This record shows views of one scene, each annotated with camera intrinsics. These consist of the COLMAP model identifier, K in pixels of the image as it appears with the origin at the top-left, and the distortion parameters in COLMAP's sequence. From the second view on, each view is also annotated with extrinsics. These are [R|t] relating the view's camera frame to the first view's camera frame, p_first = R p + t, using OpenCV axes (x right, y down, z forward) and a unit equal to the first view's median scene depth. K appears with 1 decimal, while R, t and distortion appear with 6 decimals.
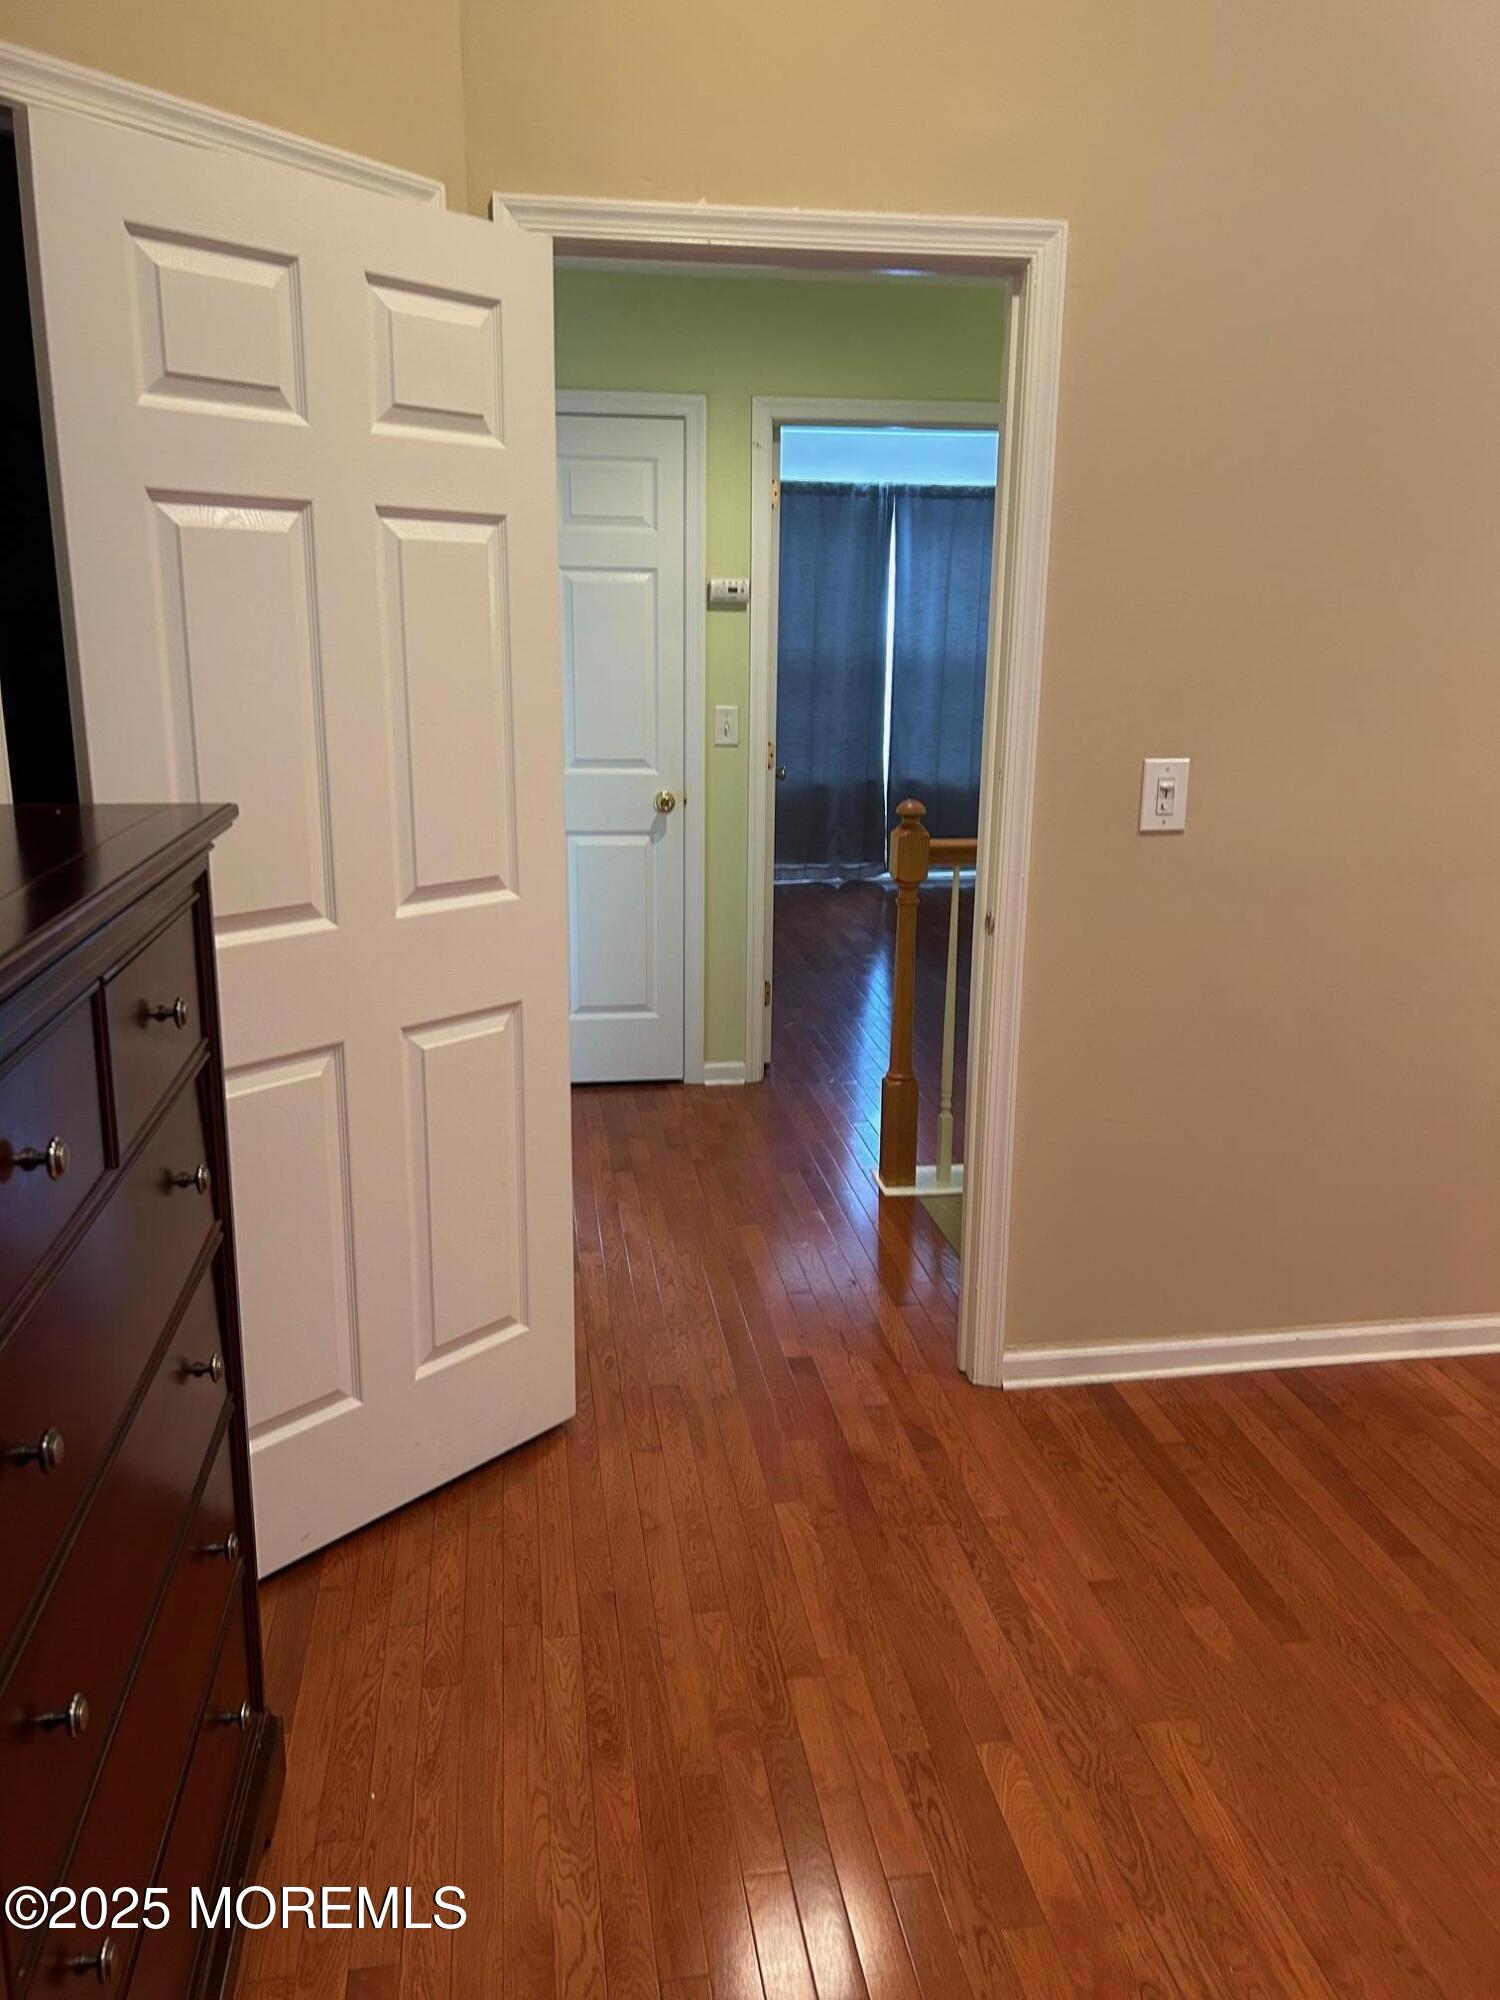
lens RADIAL K [[1501.3, 0, 752.1], [0, 1501.3, 1017.8], [0, 0, 1]] dist [0.027585, -0.017462]
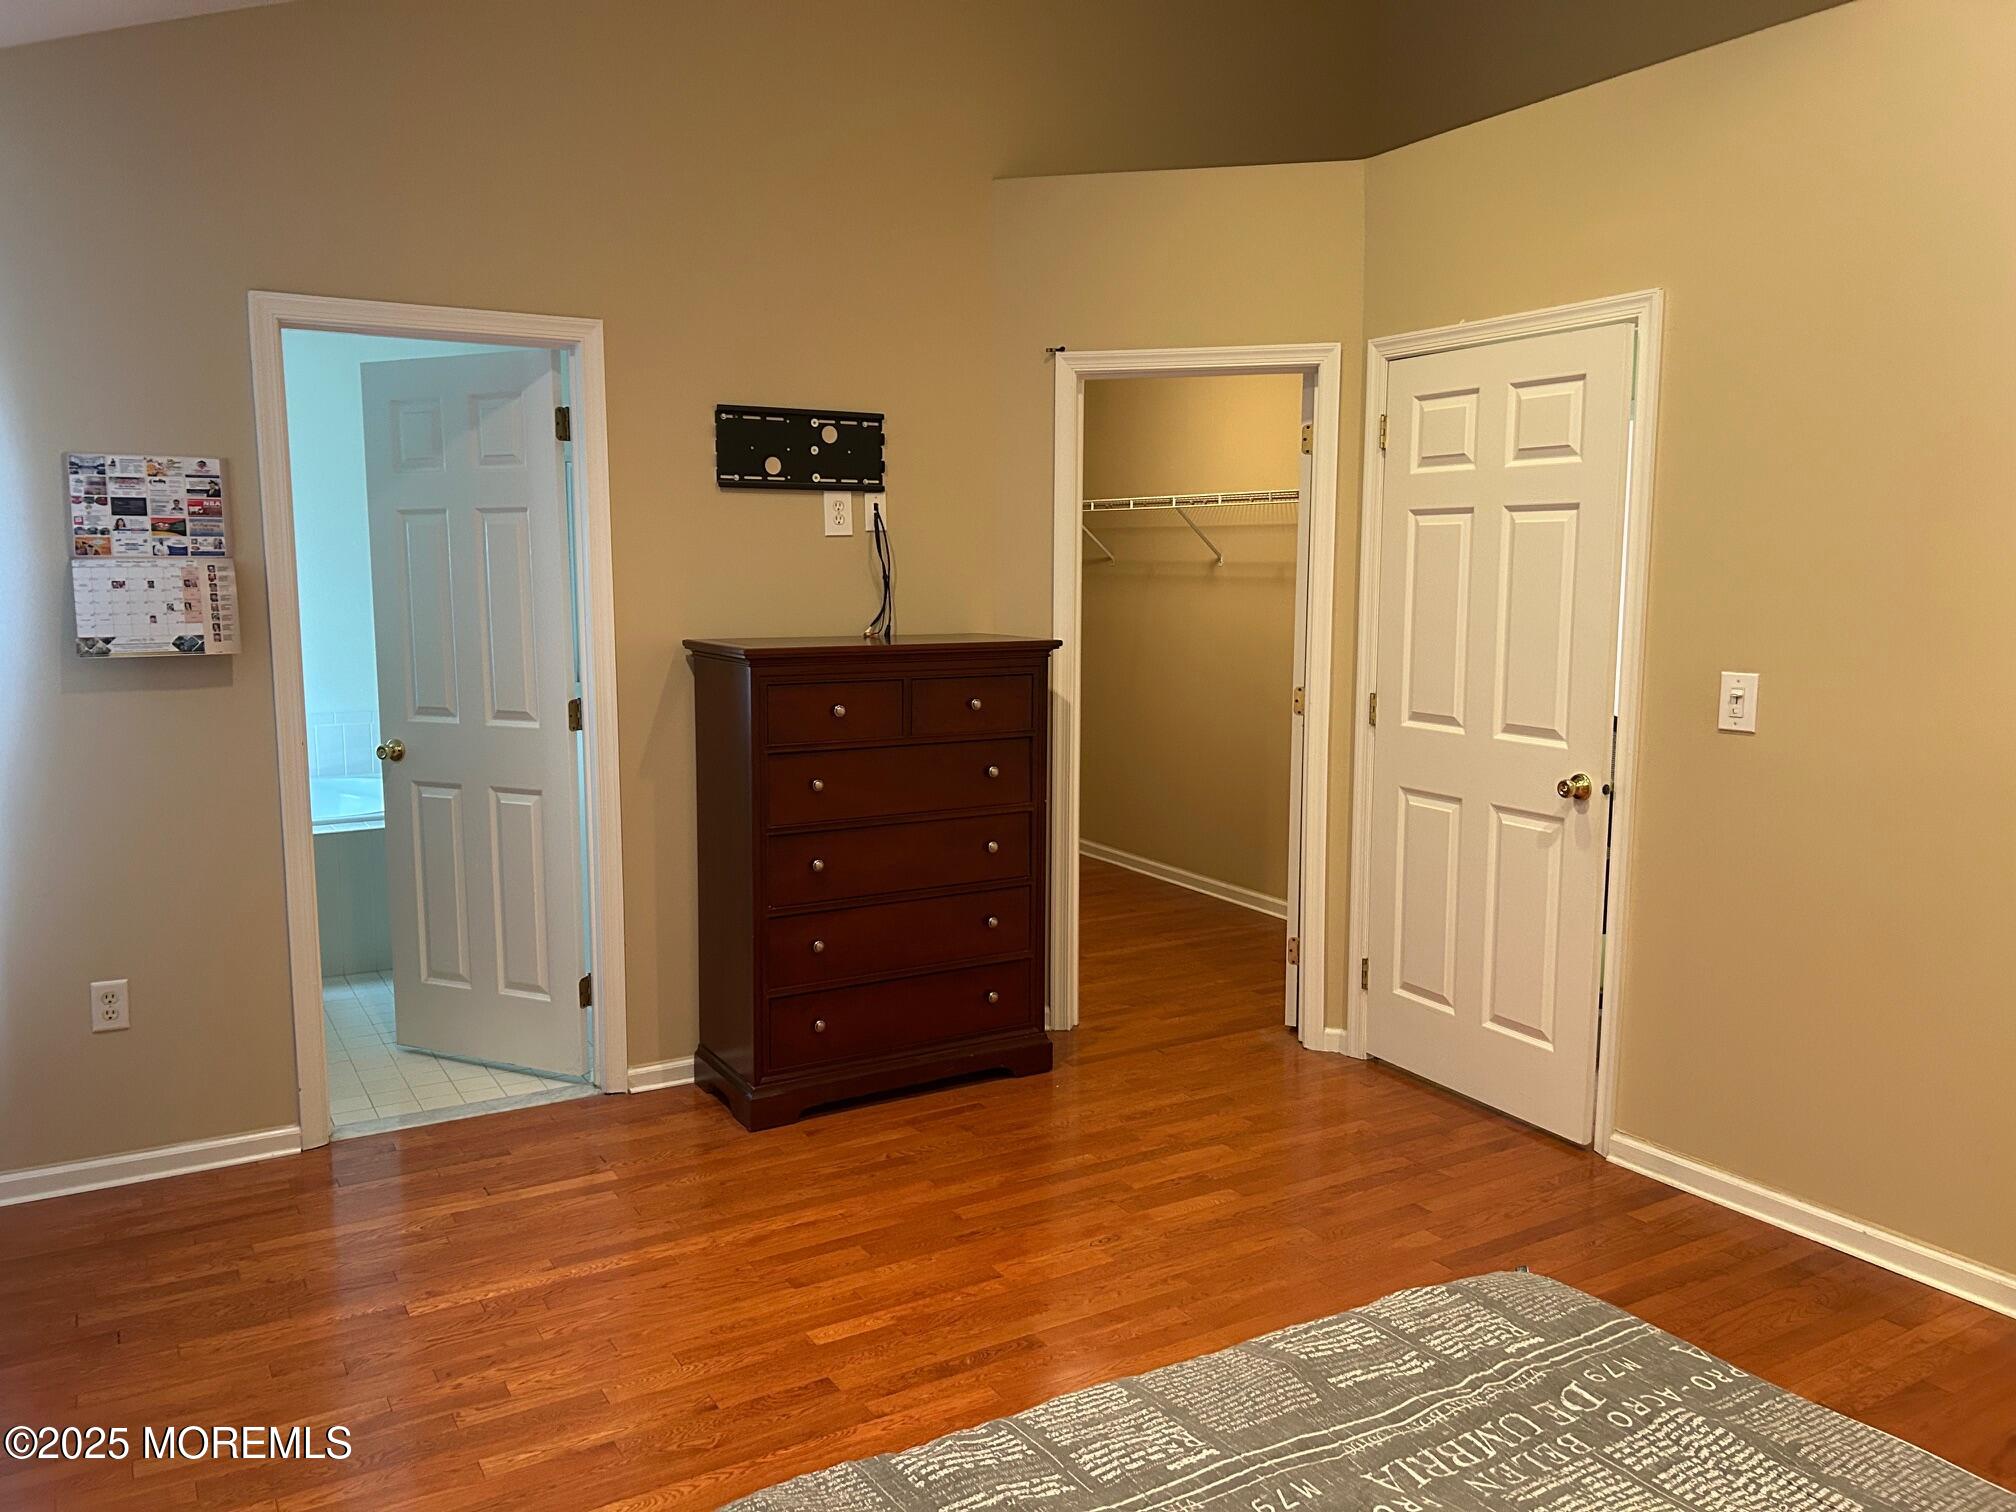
lens RADIAL K [[1513.3, 0, 1010.9], [0, 1513.3, 755.3], [0, 0, 1]] dist [0.027585, -0.017462]
pose [[0.367209, 0.101250, -0.924611, 1.274078], [-0.239171, 0.970911, 0.011333, 0.025007], [0.898863, 0.216978, 0.380744, -0.009135]]
